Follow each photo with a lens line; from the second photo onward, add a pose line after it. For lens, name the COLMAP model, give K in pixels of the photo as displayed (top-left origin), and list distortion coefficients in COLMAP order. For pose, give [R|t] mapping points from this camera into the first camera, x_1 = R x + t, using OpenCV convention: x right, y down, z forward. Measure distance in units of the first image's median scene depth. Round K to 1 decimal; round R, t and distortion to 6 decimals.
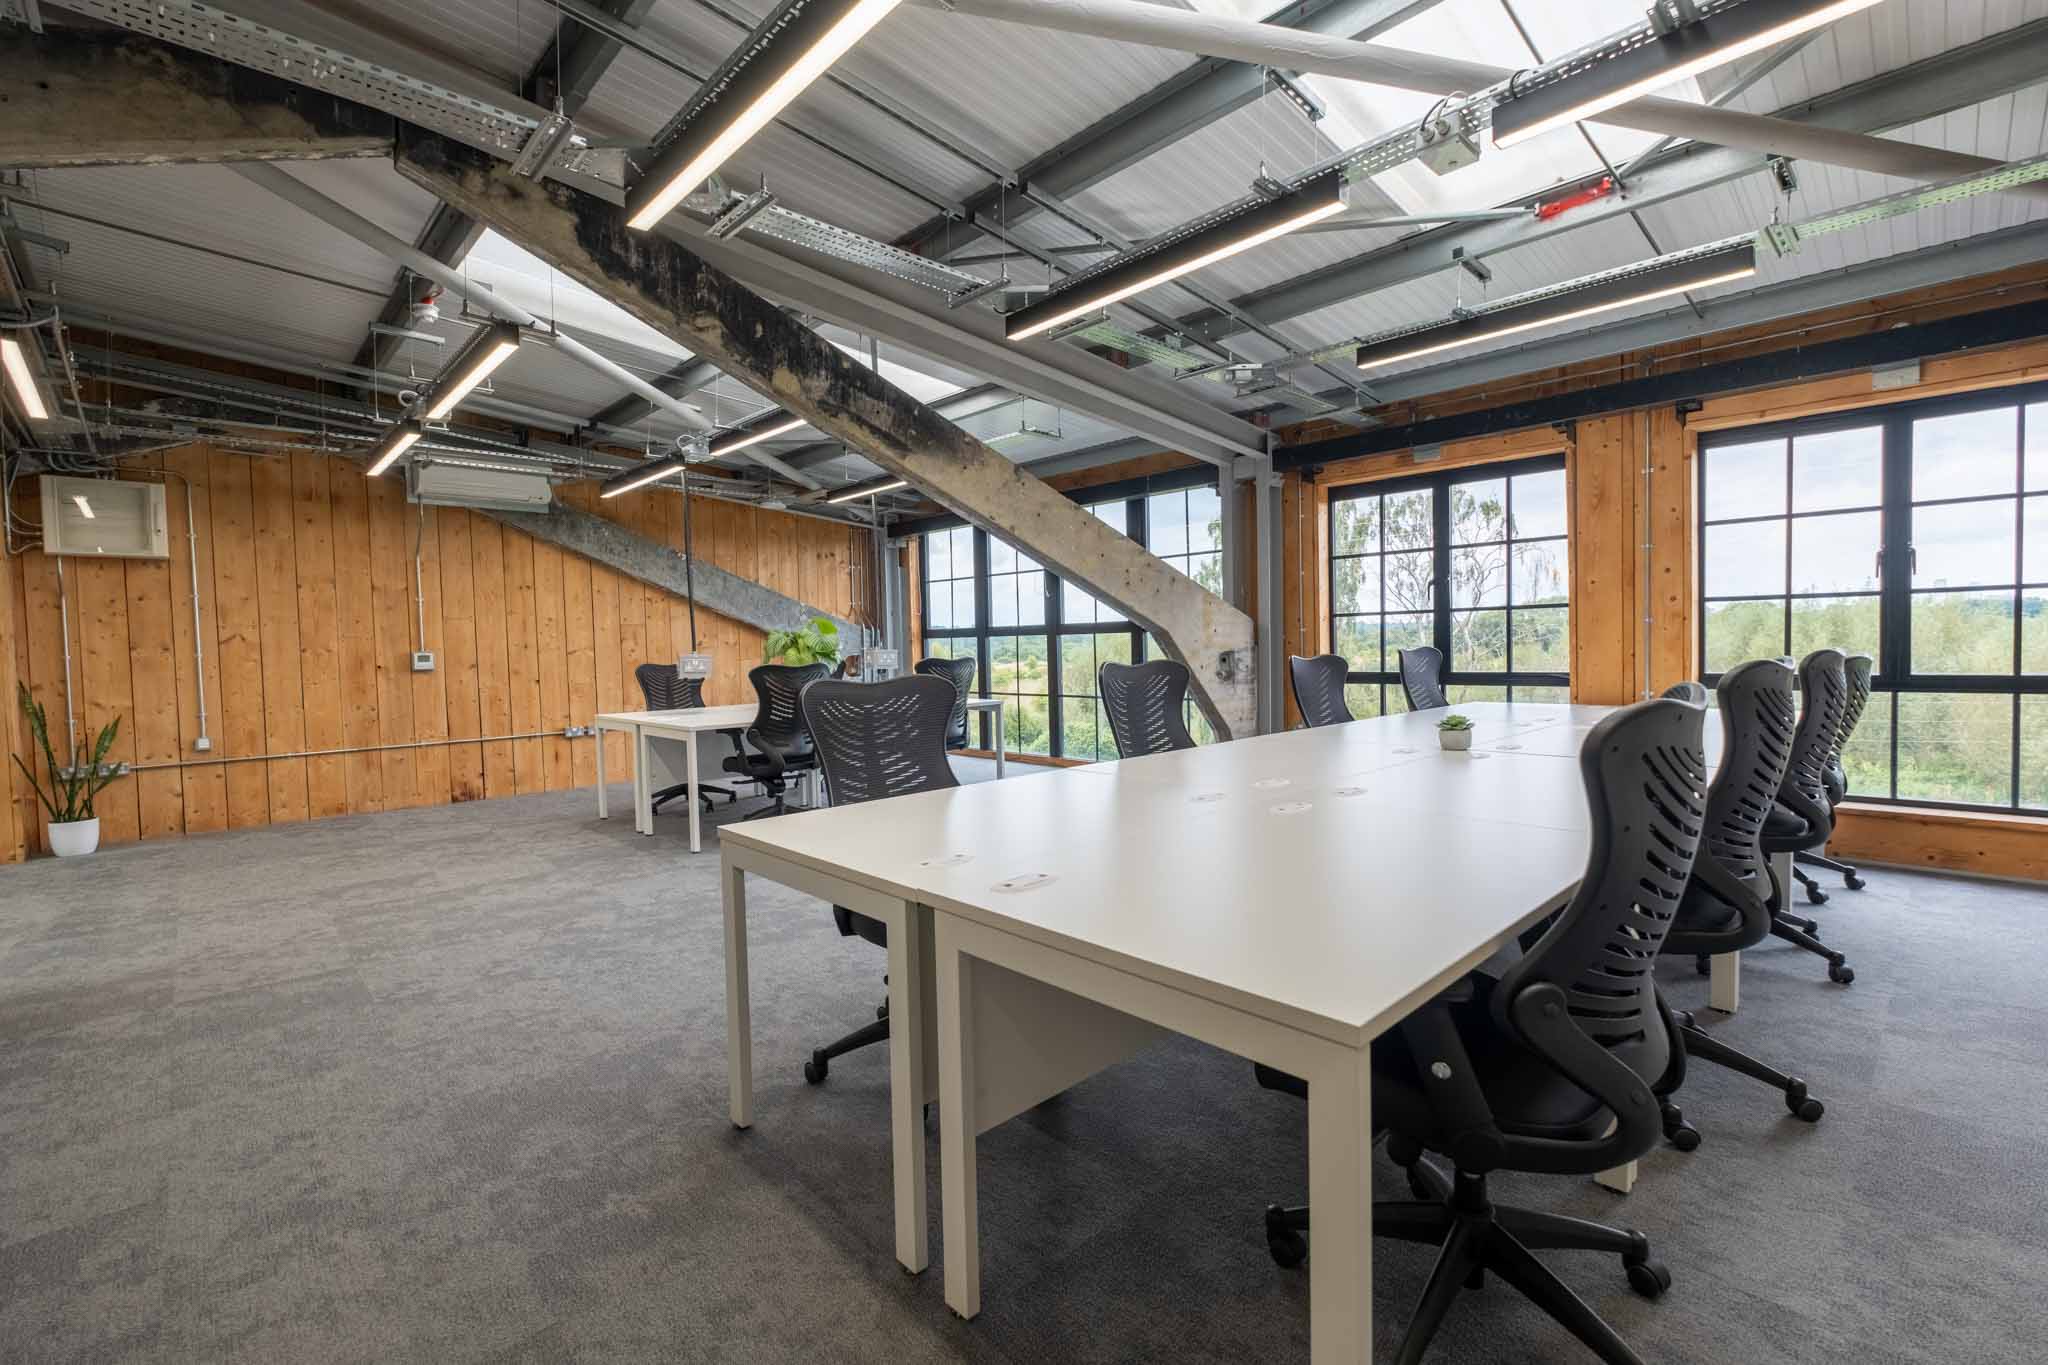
lens RADIAL K [[885.9, 0, 1023.0], [0, 885.9, 678.2], [0, 0, 1]] dist [0.001754, -0.003666]
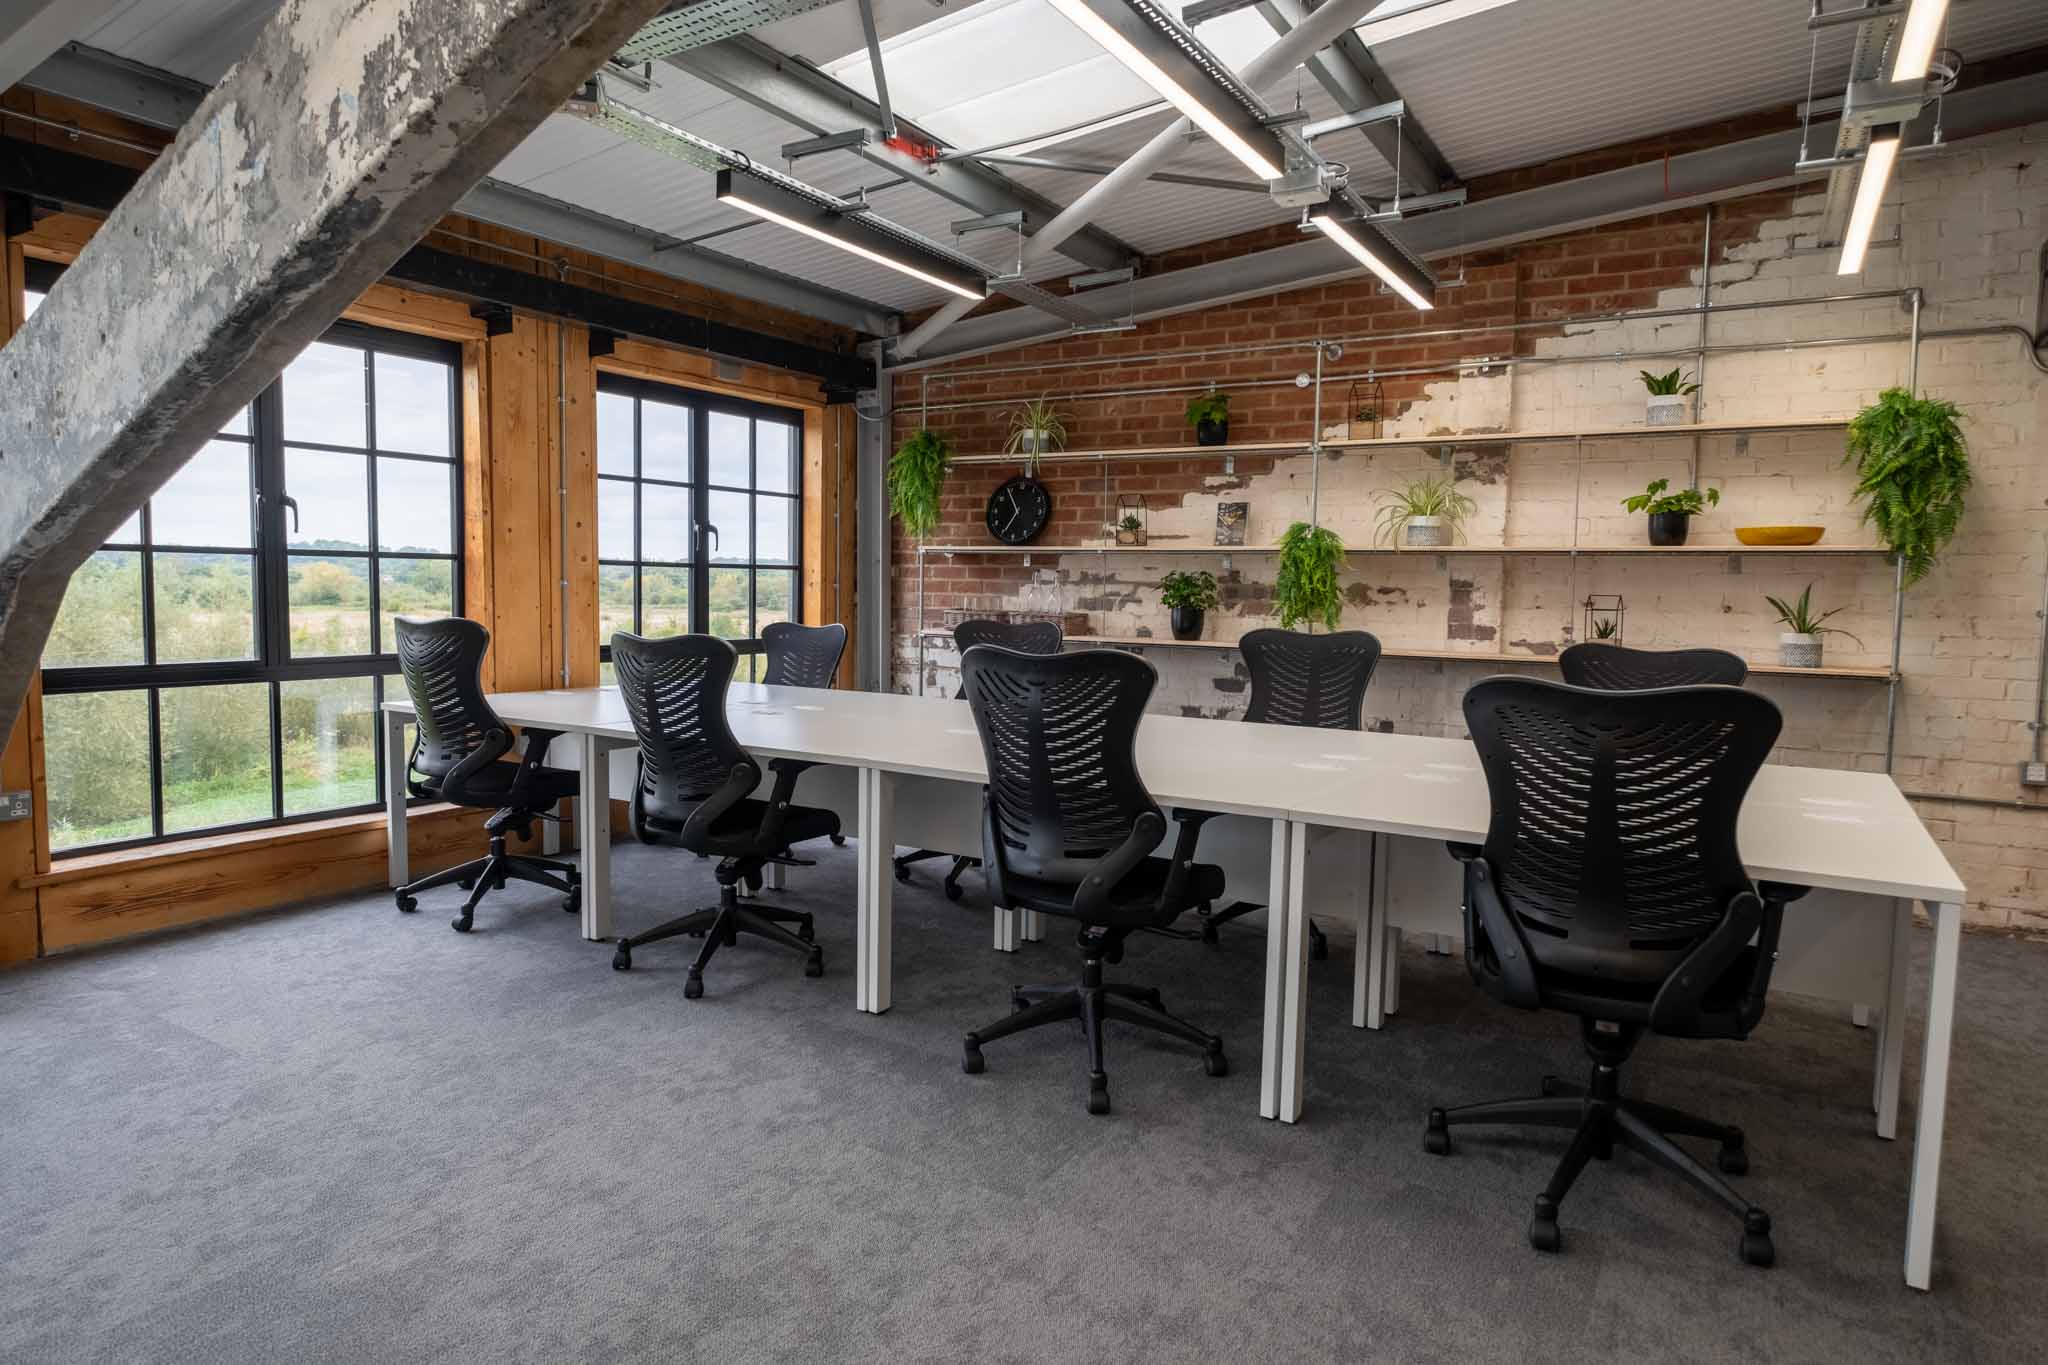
lens RADIAL K [[1185.5, 0, 1027.2], [0, 1185.5, 677.4], [0, 0, 1]] dist [-0.006017, -0.002117]
pose [[-0.253921, -0.054655, 0.965679, -0.393072], [0.027035, 0.997611, 0.063571, -0.030759], [-0.966847, 0.042249, -0.251837, 0.727834]]
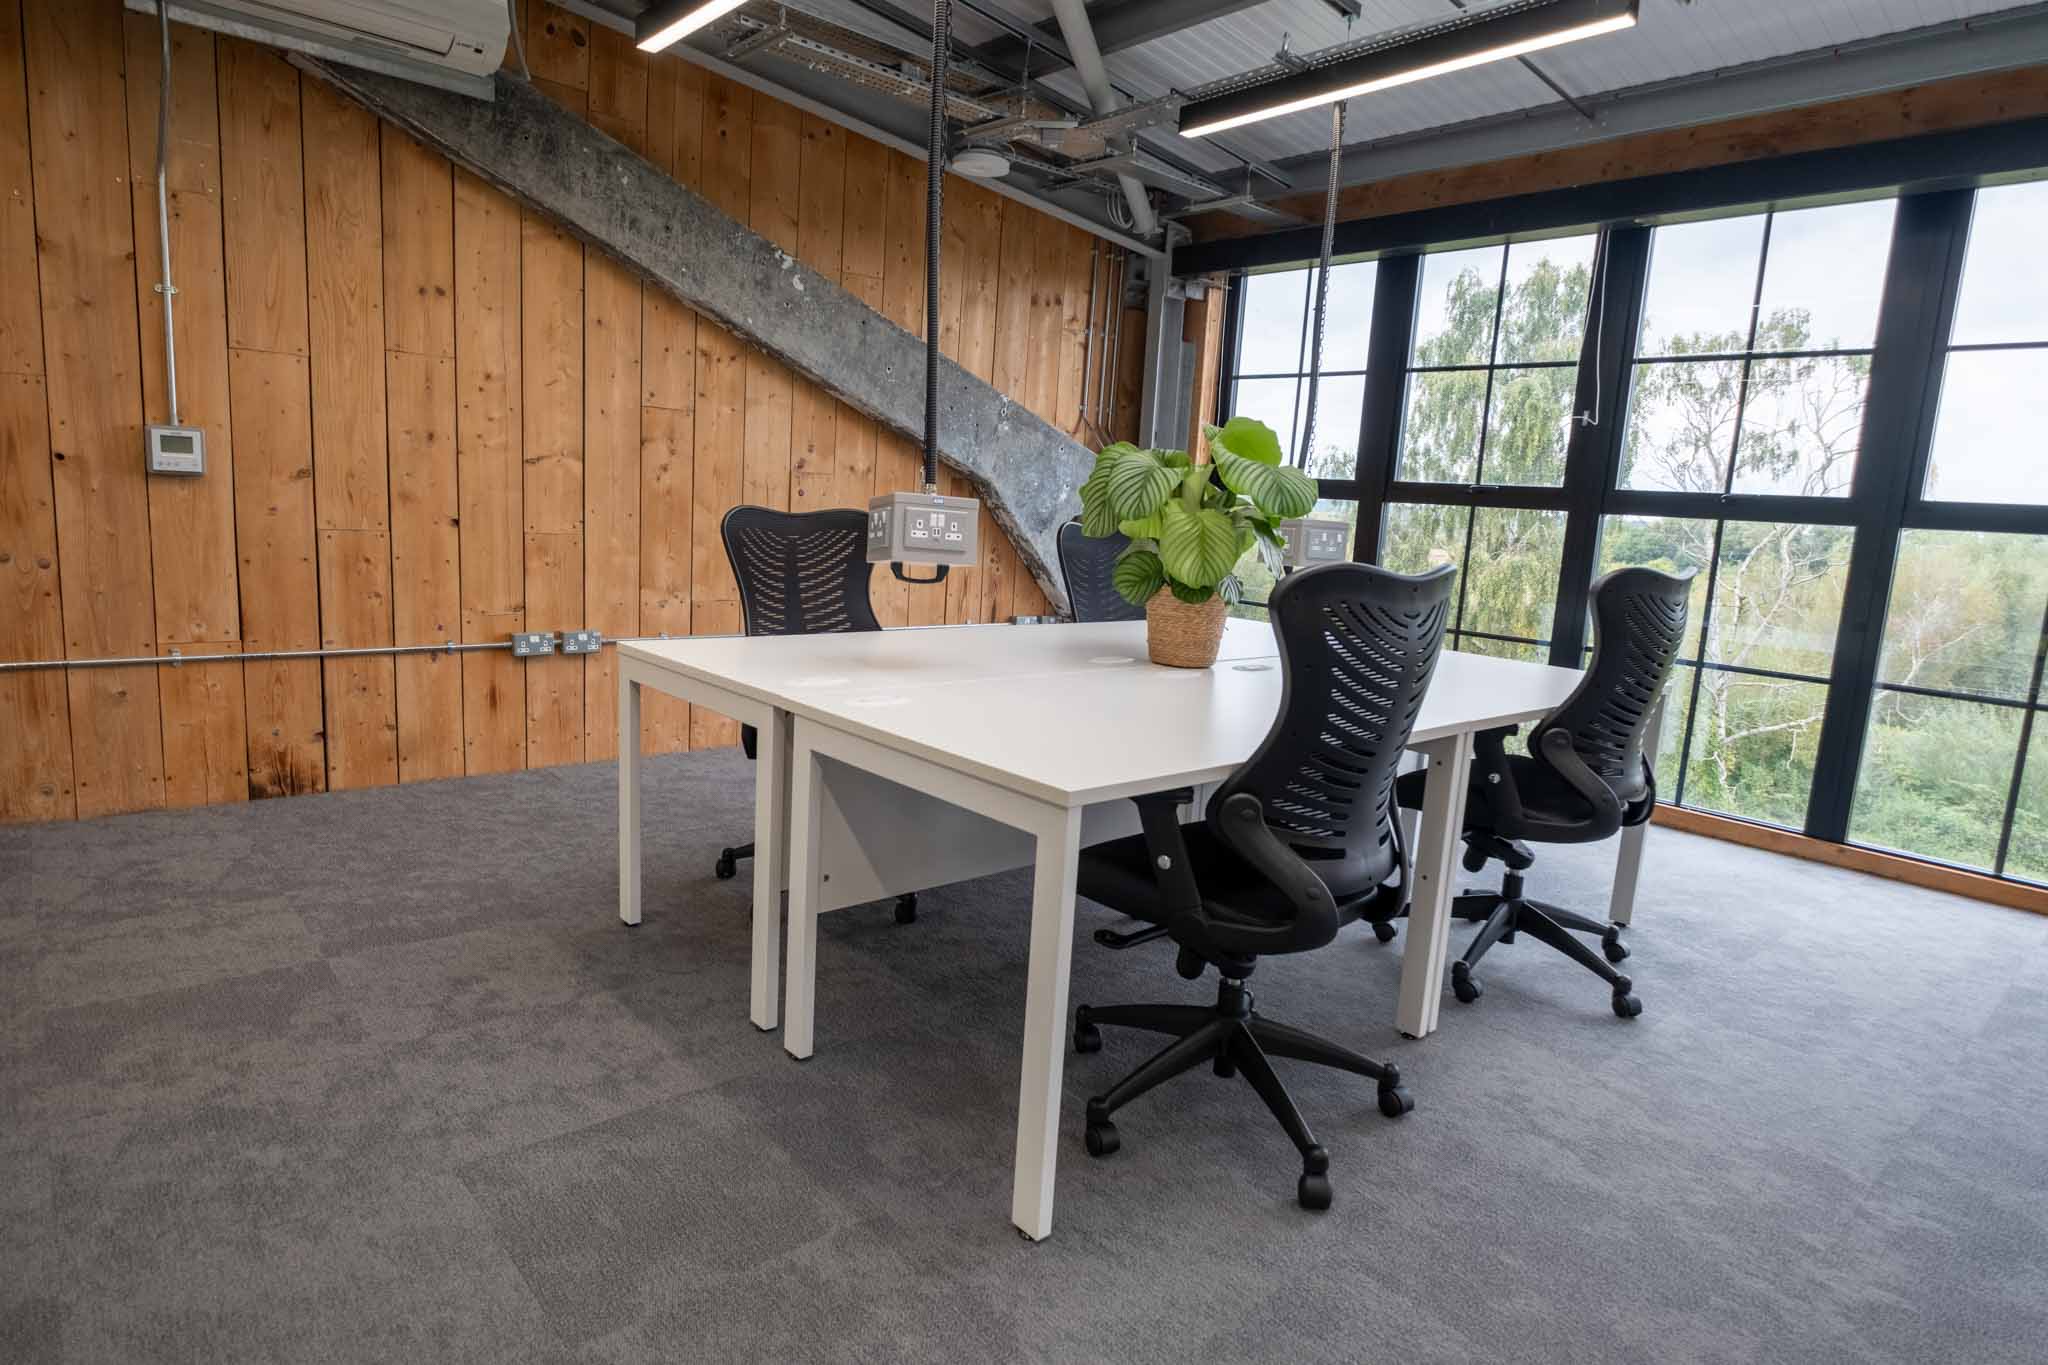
lens RADIAL K [[1131.2, 0, 1009.0], [0, 1131.2, 681.1], [0, 0, 1]] dist [-0.005401, -0.003126]
pose [[0.995720, 0.089098, -0.024564, -0.340618], [-0.085495, 0.988918, 0.121376, -0.012299], [0.035106, -0.118757, 0.992303, 0.598407]]
